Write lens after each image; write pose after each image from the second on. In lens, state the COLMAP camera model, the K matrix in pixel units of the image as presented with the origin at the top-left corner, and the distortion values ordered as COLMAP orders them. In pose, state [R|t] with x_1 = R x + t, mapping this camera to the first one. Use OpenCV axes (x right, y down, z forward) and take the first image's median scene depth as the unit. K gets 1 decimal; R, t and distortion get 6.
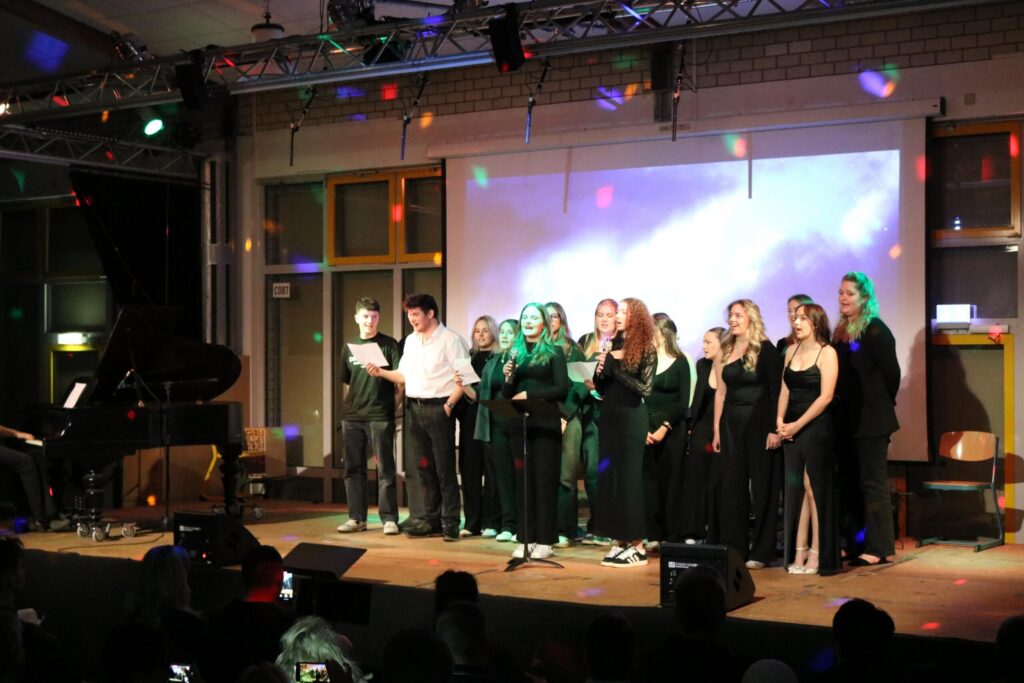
lens RADIAL K [[1615.9, 0, 512.0], [0, 1615.9, 341.5], [0, 0, 1]] dist [-0.020553, 0.000778]
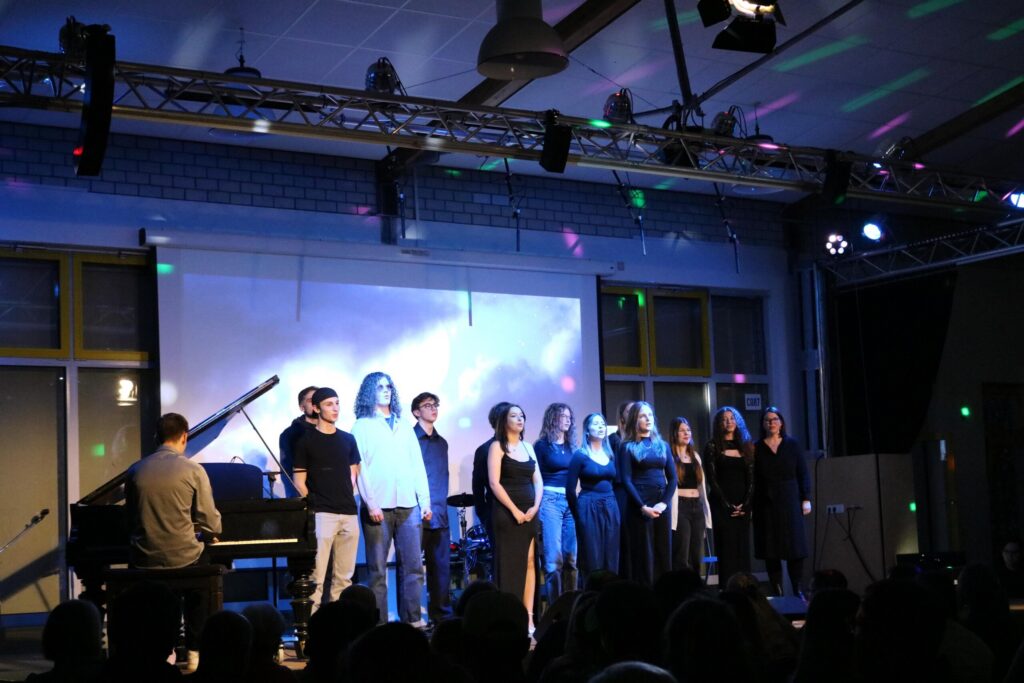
lens RADIAL K [[1777.5, 0, 512.0], [0, 1777.5, 341.5], [0, 0, 1]] dist [0.007108, -0.087262]
pose [[0.389134, 0.101303, 0.915594, -0.971451], [0.035996, 0.991503, -0.125001, 0.077010], [-0.920478, 0.081600, 0.382181, 0.513151]]
